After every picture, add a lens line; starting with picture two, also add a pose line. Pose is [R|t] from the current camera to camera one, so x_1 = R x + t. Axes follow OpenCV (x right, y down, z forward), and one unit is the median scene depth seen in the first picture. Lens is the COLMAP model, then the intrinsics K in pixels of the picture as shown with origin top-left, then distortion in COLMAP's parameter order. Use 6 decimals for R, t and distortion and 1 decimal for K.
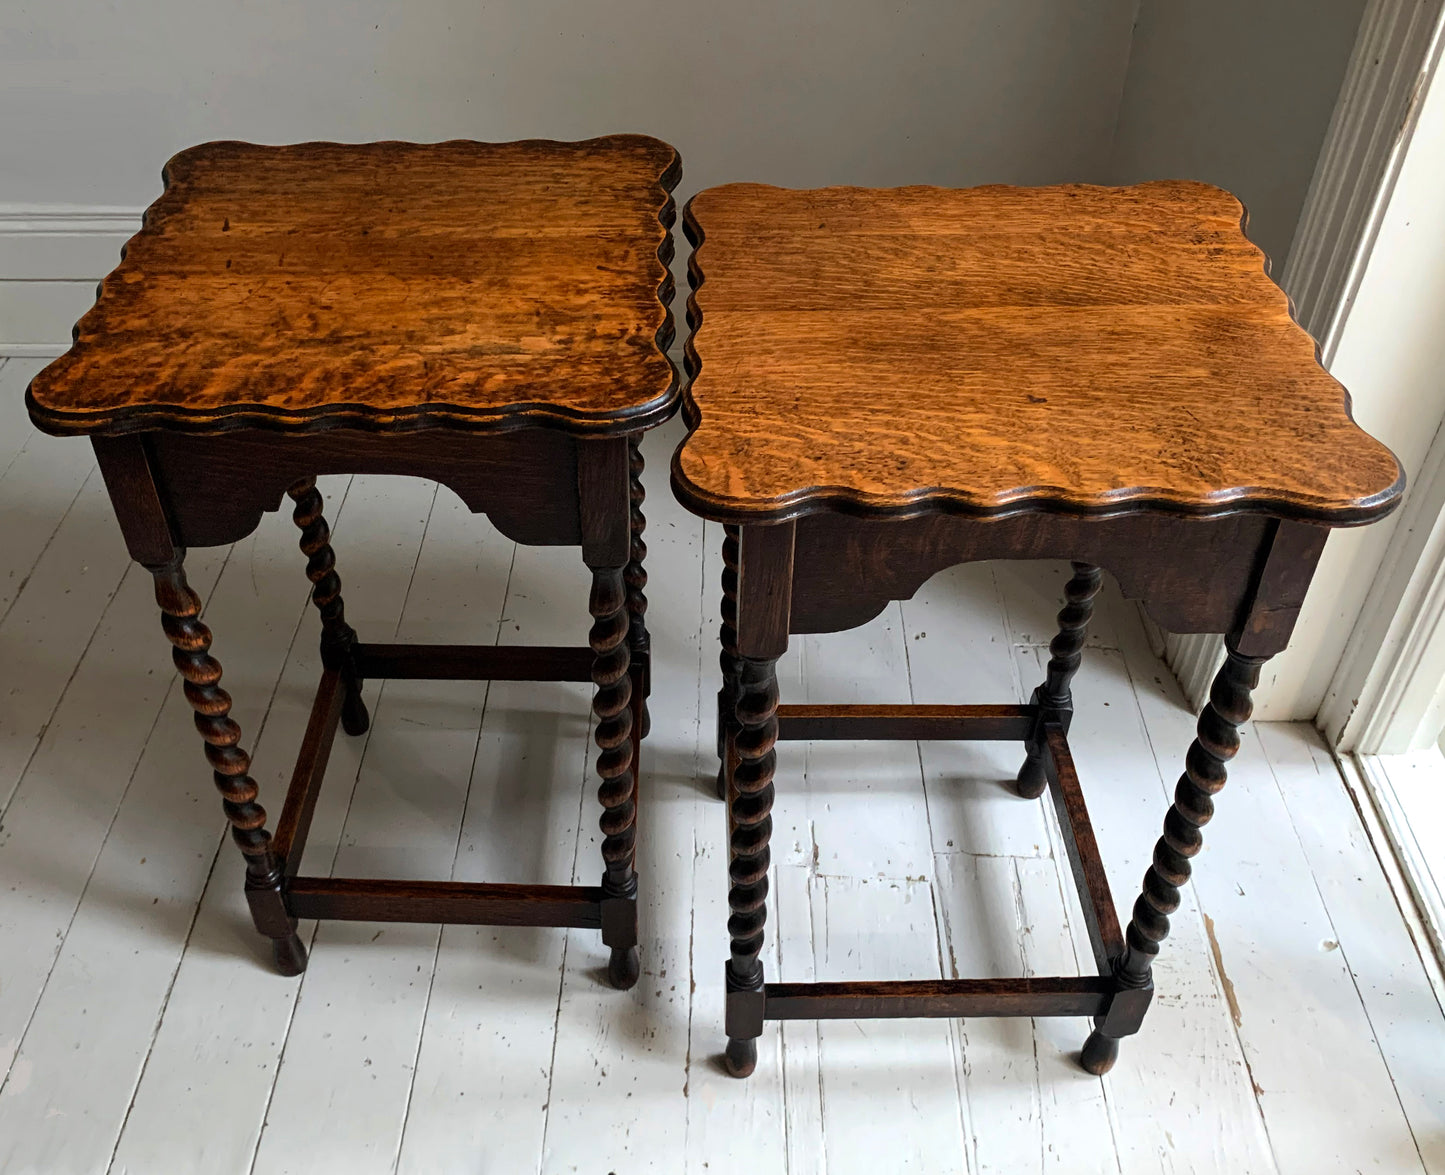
lens RADIAL K [[1350.3, 0, 675.0], [0, 1350.3, 584.1], [0, 0, 1]] dist [0.071193, -0.169924]
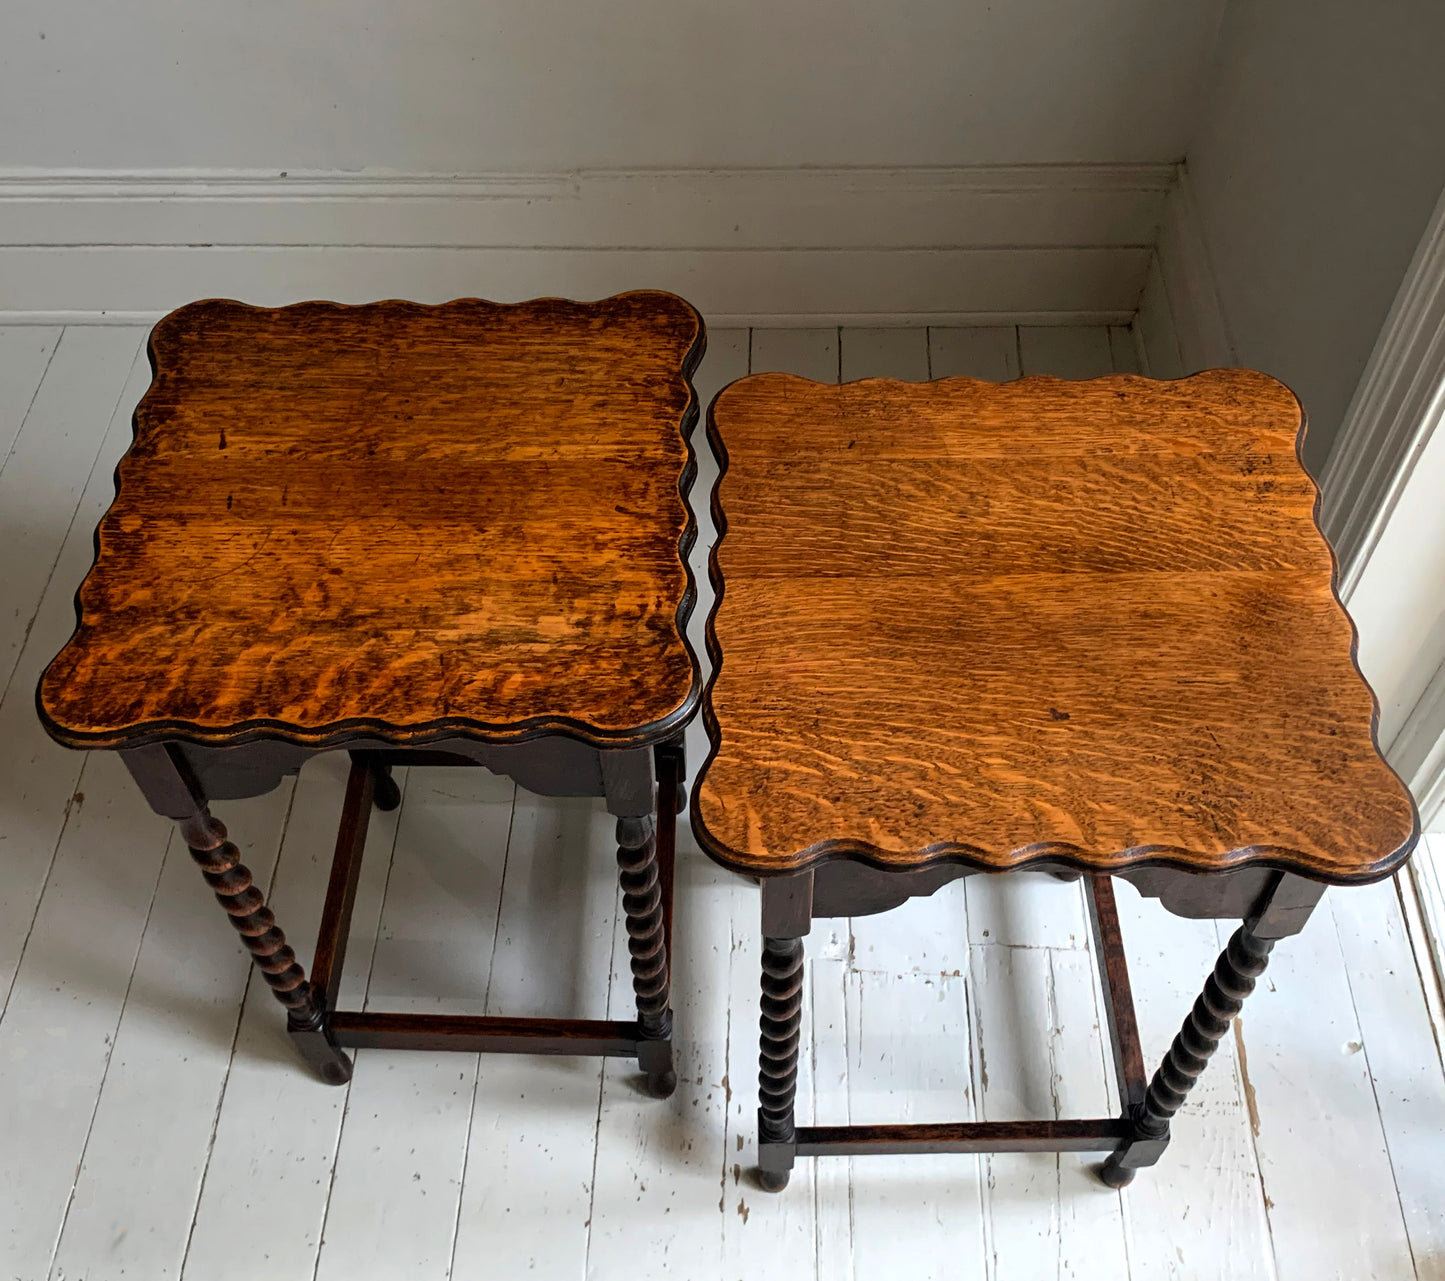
lens RADIAL K [[1468.6, 0, 722.5], [0, 1468.6, 640.5], [0, 0, 1]] dist [0.132762, -0.359327]
pose [[0.999951, -0.008277, -0.005368, 0.024739], [0.009192, 0.979274, 0.202332, -0.378579], [0.003582, -0.202371, 0.979302, -0.042329]]
